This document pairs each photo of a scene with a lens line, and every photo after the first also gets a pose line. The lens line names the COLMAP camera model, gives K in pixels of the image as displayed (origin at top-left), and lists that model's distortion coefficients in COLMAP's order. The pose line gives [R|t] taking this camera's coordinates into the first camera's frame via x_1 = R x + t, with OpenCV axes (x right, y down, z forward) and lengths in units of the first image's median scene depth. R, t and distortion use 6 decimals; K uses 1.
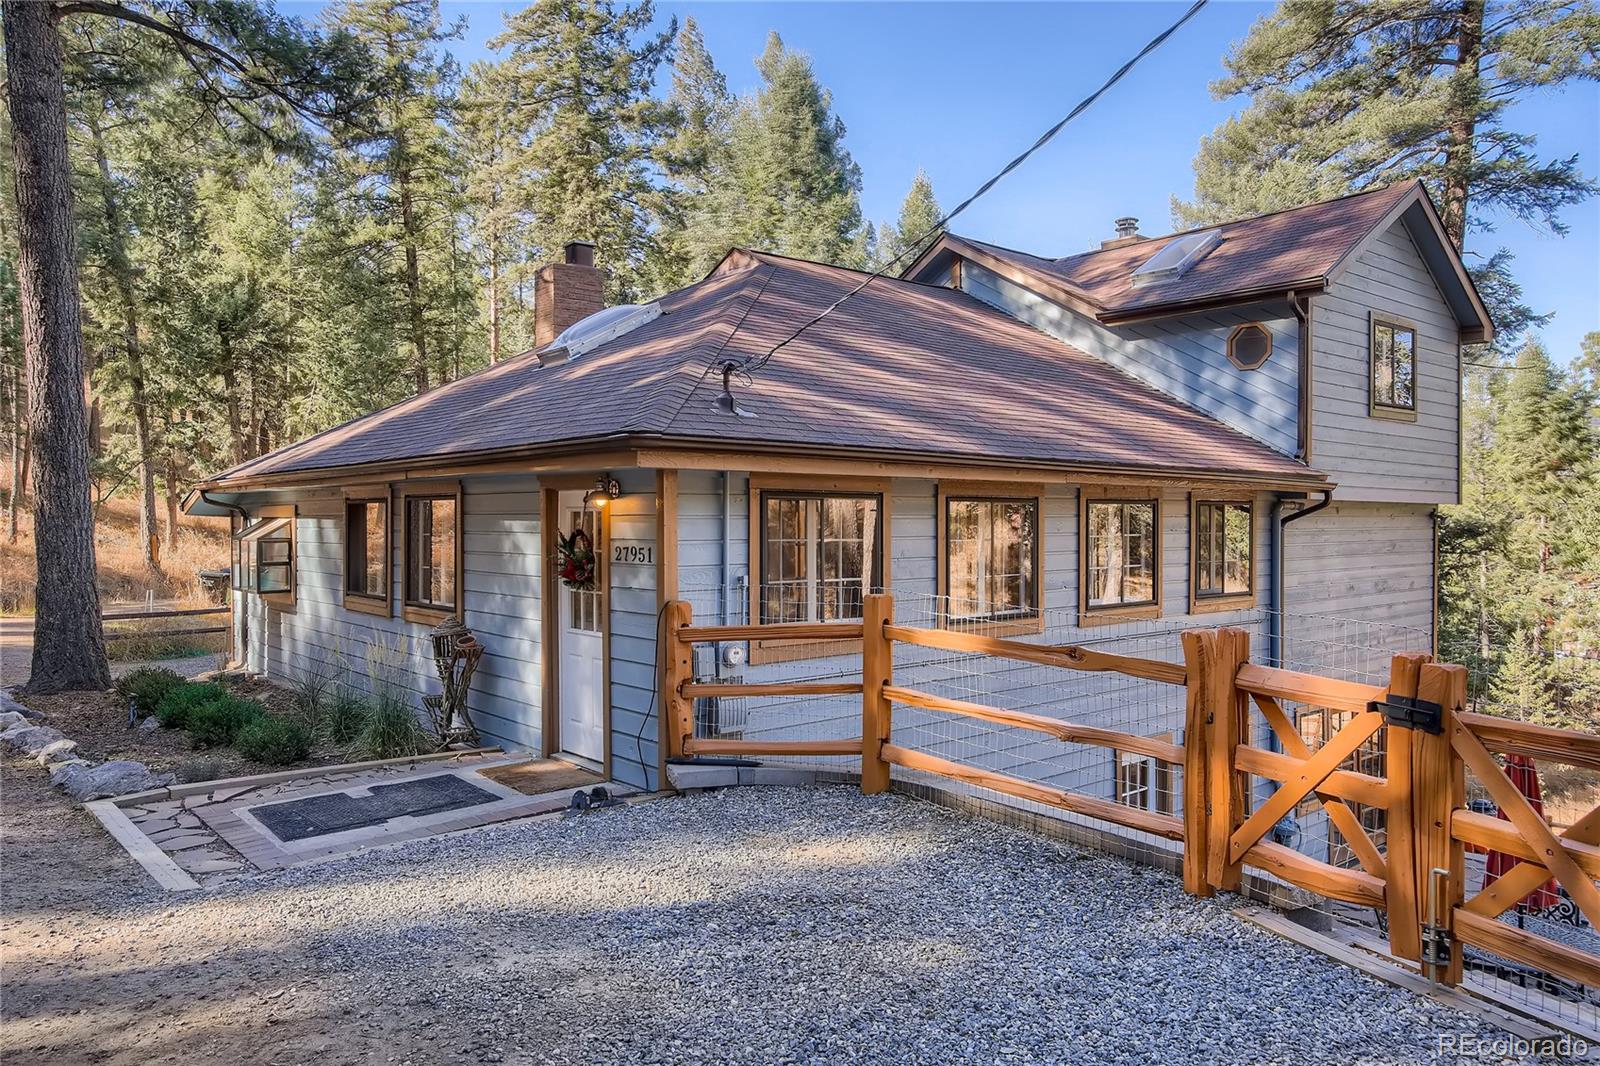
lens RADIAL K [[1122.4, 0, 799.0], [0, 1122.4, 535.3], [0, 0, 1]] dist [0.025615, -0.000852]
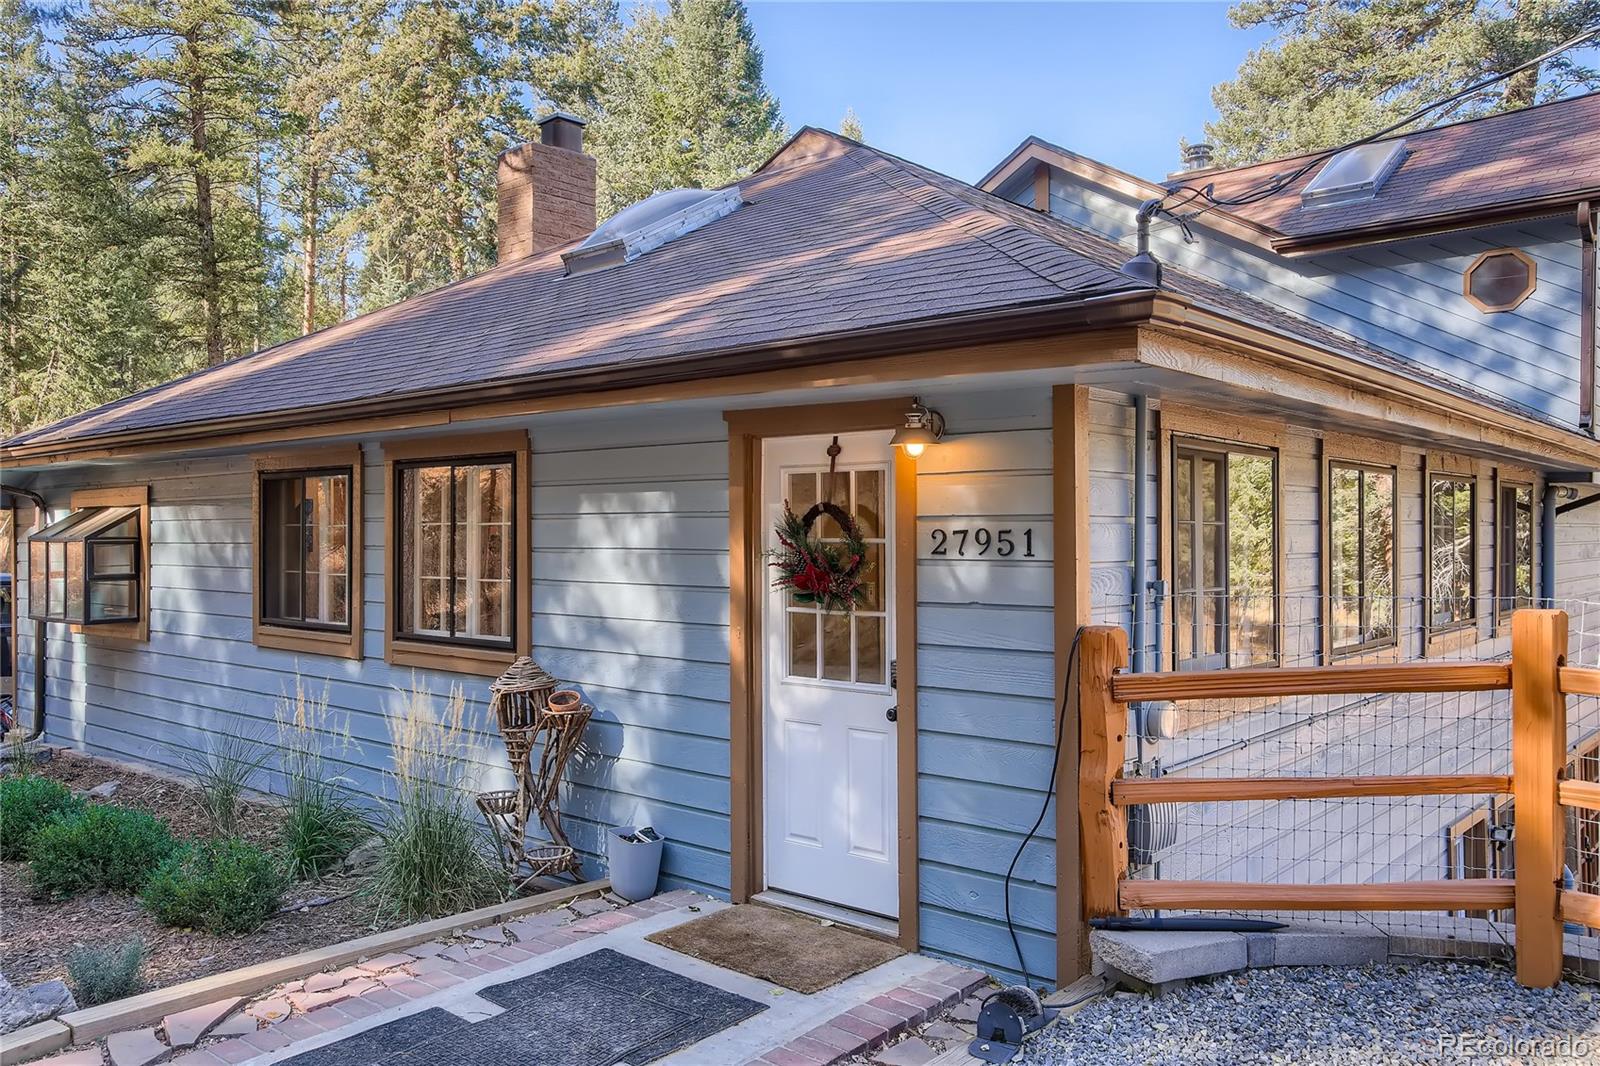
lens RADIAL K [[1238.0, 0, 803.0], [0, 1238.0, 526.0], [0, 0, 1]] dist [0.016286, 0.020815]
pose [[0.987447, -0.002073, 0.157934, -0.205465], [0.005221, 0.999796, -0.019523, 0.012779], [-0.157861, 0.020102, 0.987257, 0.256440]]
